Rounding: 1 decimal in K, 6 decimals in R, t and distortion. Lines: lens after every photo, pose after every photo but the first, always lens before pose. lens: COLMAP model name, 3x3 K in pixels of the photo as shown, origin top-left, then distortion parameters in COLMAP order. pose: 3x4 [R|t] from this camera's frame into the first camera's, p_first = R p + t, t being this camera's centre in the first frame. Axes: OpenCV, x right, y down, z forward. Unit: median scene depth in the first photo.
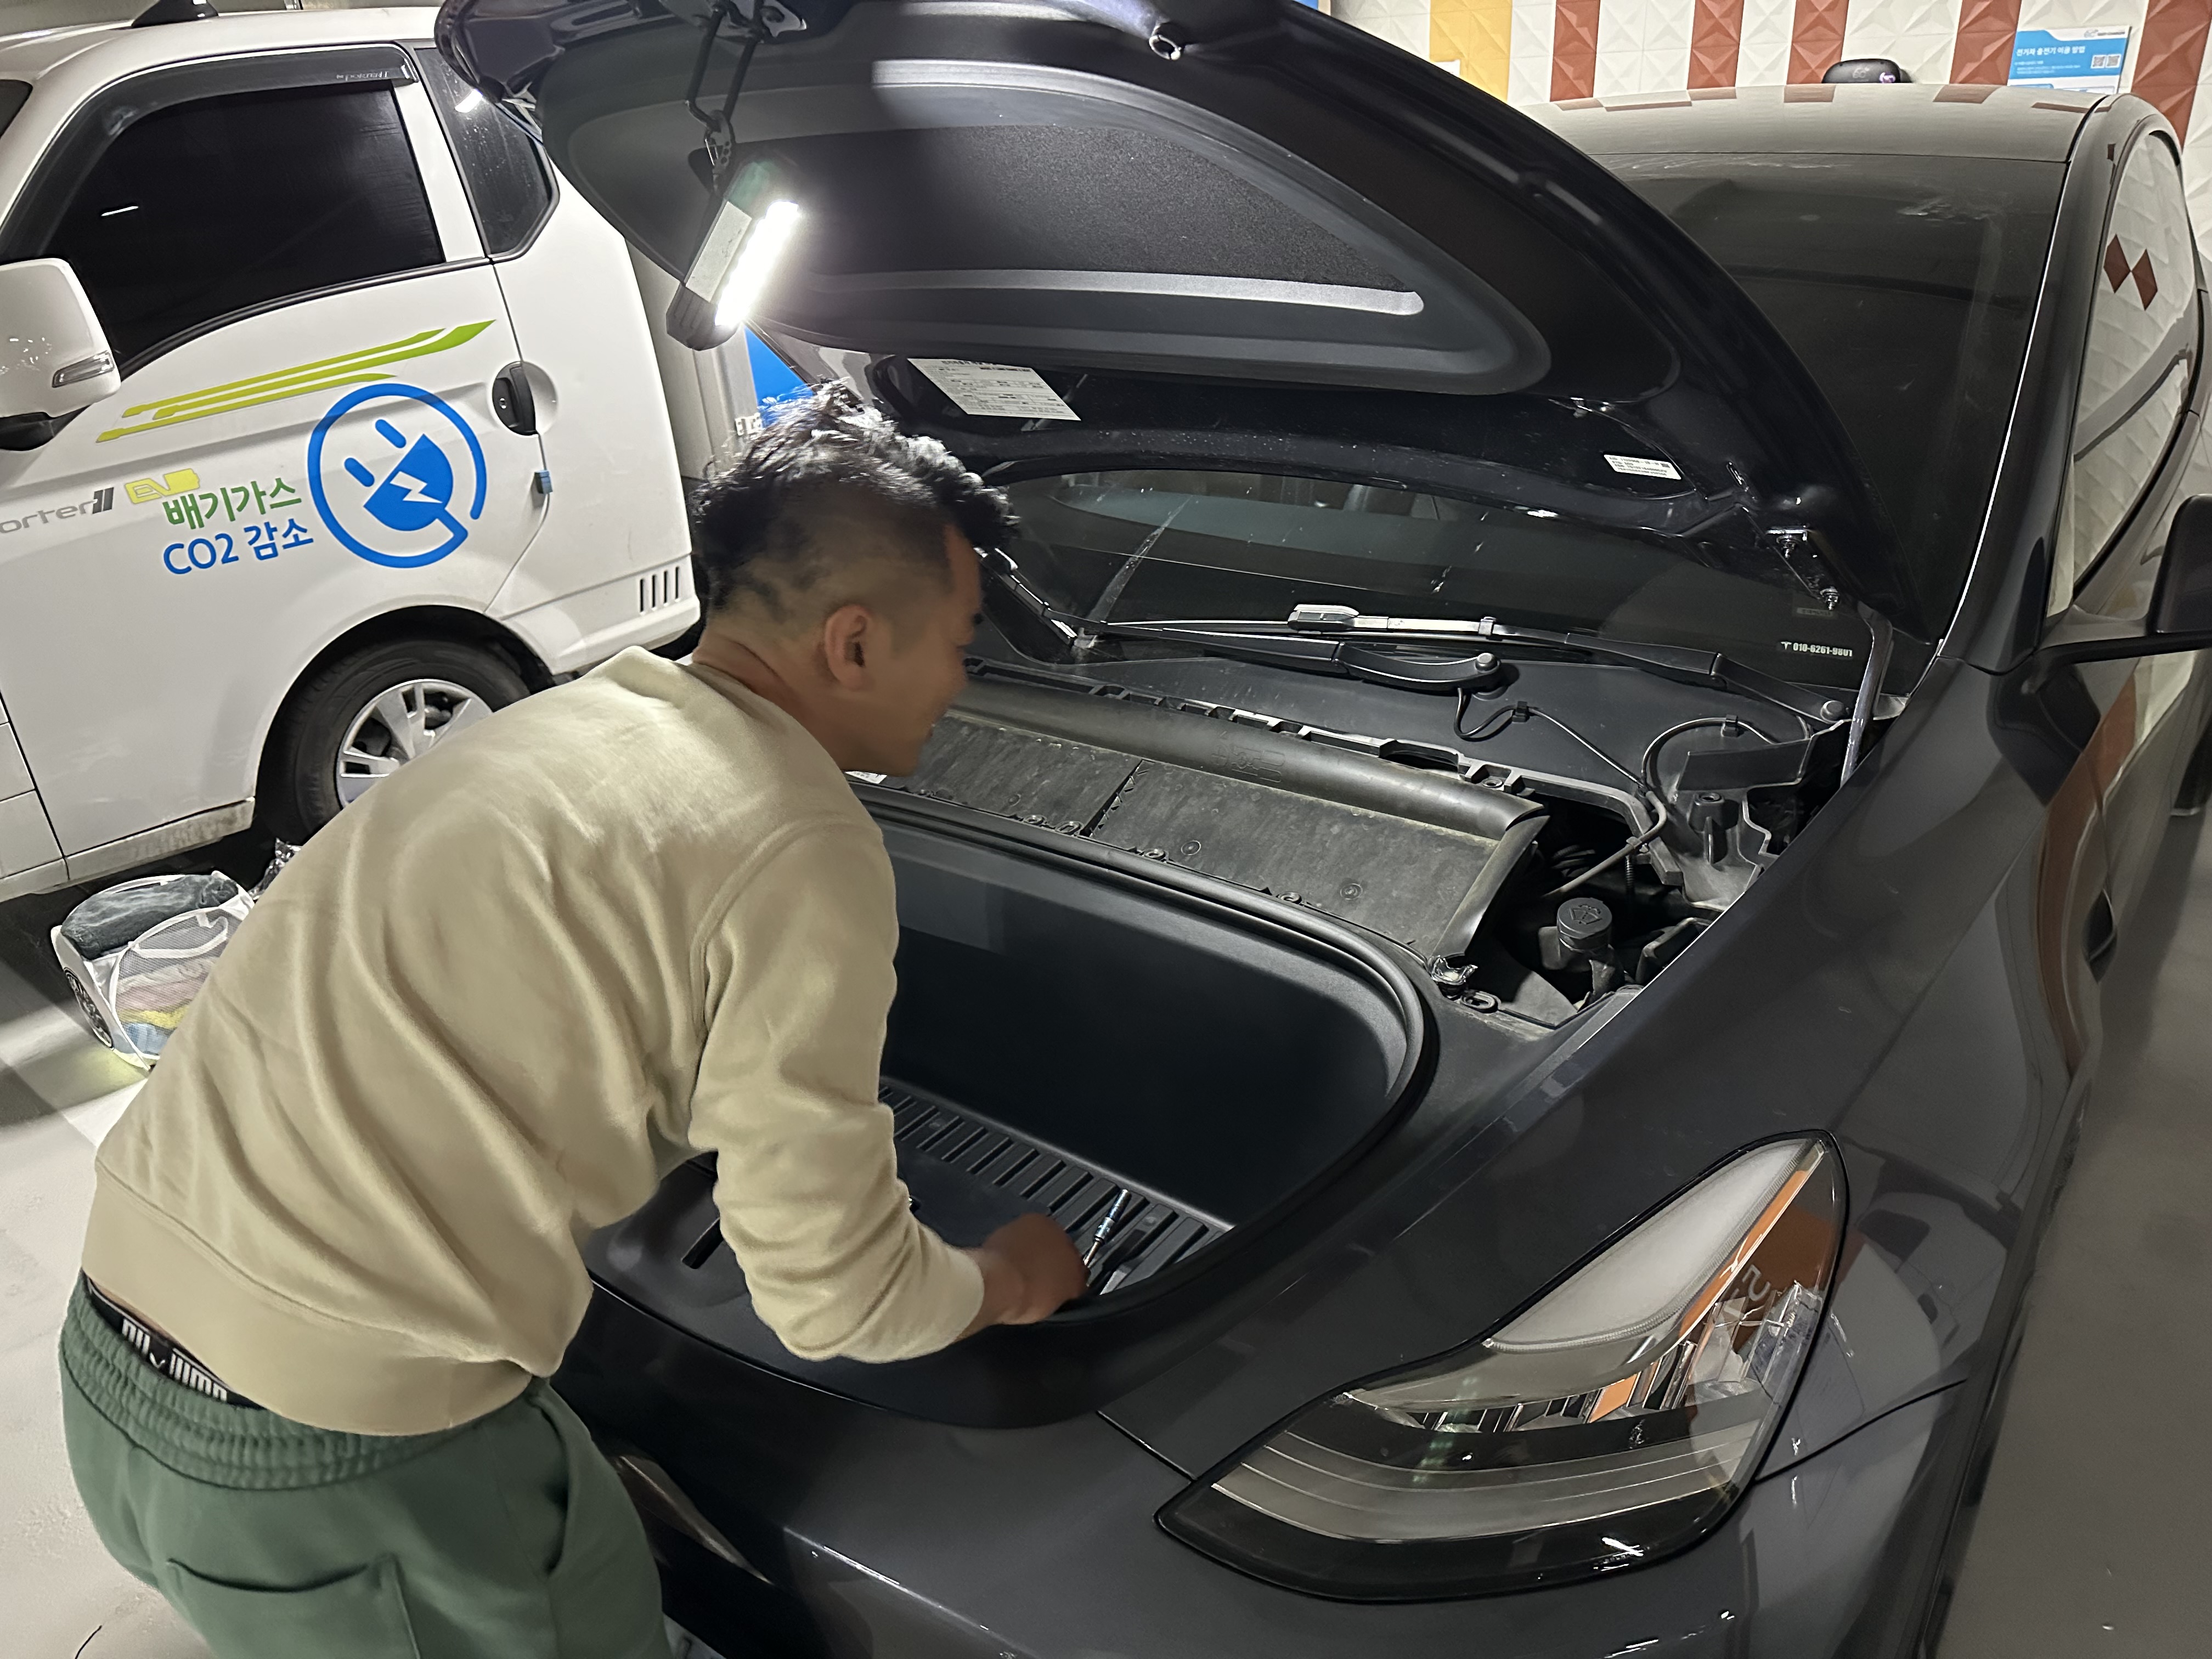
lens RADIAL K [[1519.7, 0, 1111.7], [0, 1519.7, 744.7], [0, 0, 1]] dist [-0.000184, -0.180306]
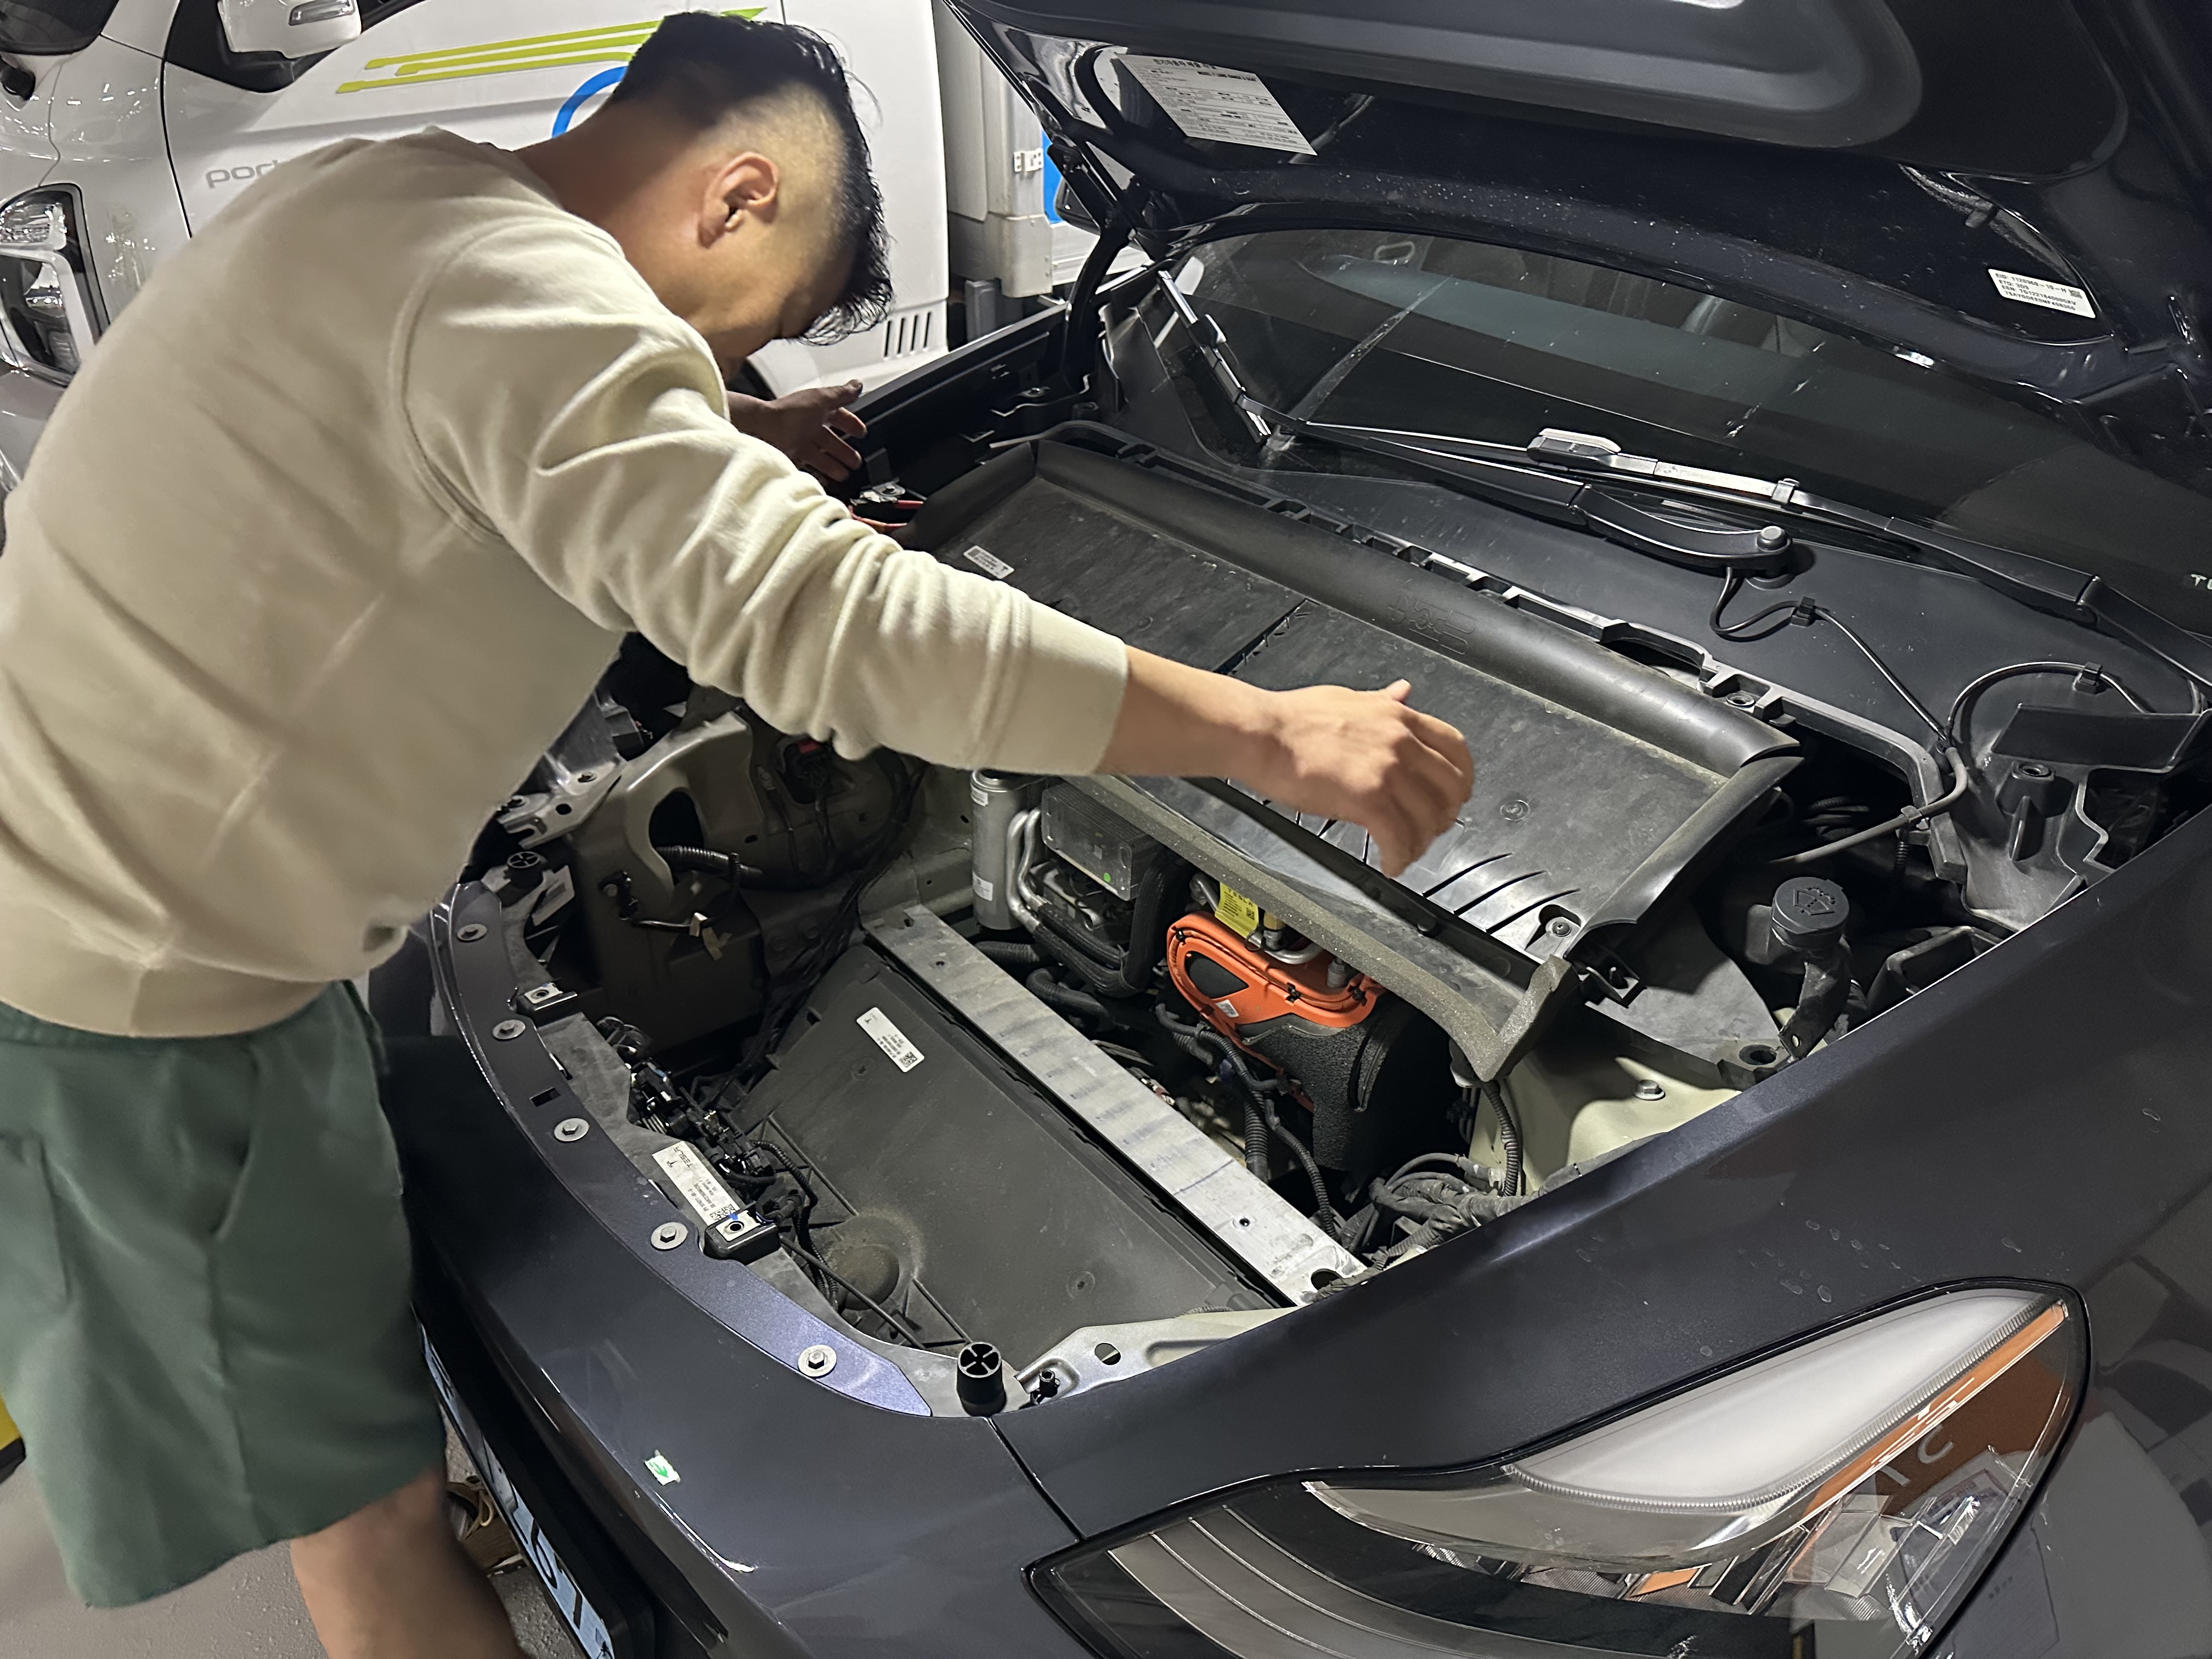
lens RADIAL K [[1570.5, 0, 1106.0], [0, 1570.5, 829.5], [0, 0, 1]] dist [-0.002877, -0.083393]
pose [[0.971112, 0.173392, -0.163940, 0.079968], [-0.141879, 0.971952, 0.187562, -0.013050], [0.191864, -0.158884, 0.968475, 0.167620]]
